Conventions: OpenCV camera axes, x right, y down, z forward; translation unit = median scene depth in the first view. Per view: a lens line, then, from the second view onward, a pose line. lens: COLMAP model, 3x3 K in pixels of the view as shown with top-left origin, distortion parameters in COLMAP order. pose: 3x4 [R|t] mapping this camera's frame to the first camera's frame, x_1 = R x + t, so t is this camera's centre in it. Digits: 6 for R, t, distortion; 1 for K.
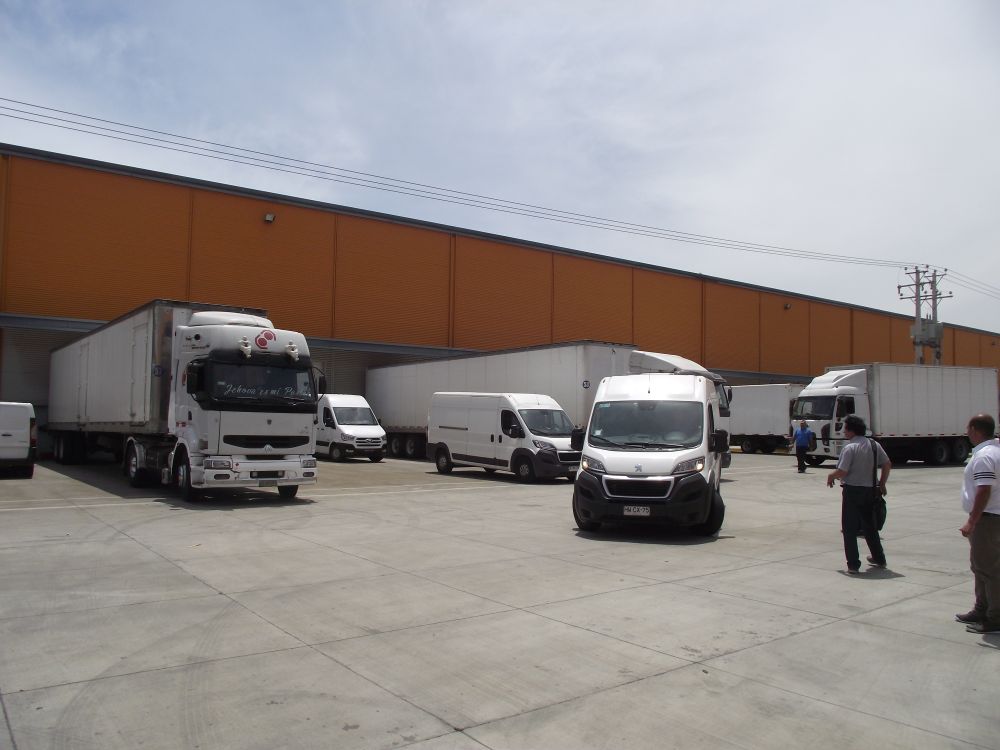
lens RADIAL K [[816.6, 0, 522.8], [0, 816.6, 394.7], [0, 0, 1]] dist [-0.044020, -0.001565]
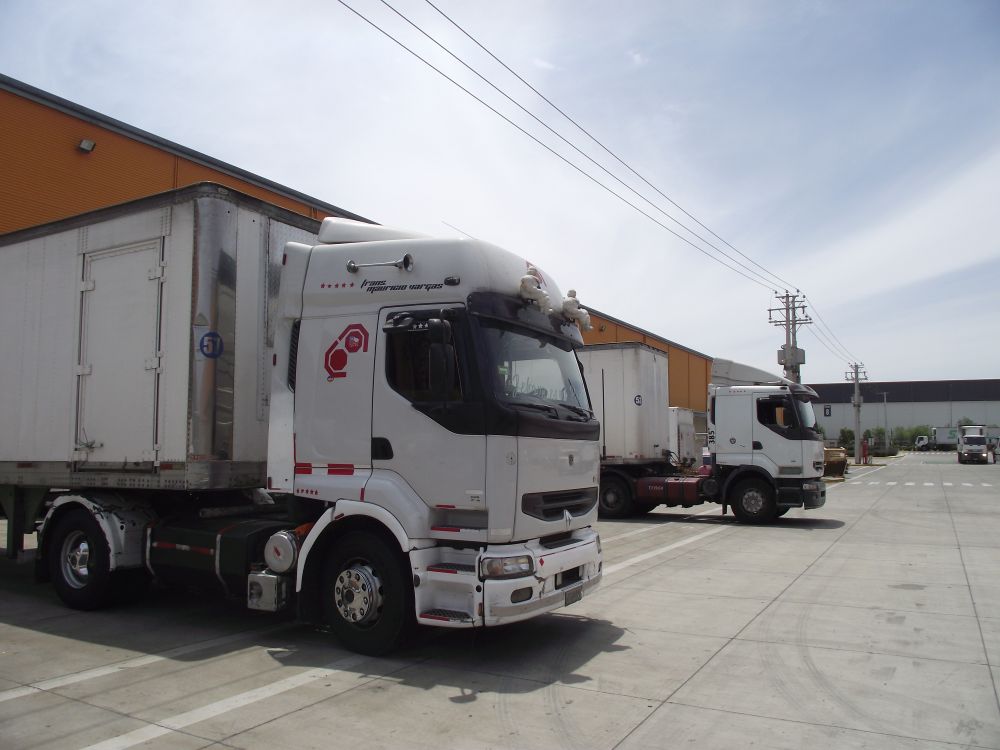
lens RADIAL K [[761.9, 0, 456.1], [0, 761.9, 398.7], [0, 0, 1]] dist [-0.047705, 0.000573]
pose [[0.916419, 0.016159, 0.399894, -0.541449], [-0.004201, 0.999518, -0.030761, 0.012558], [-0.400198, 0.026510, 0.916045, 0.634975]]
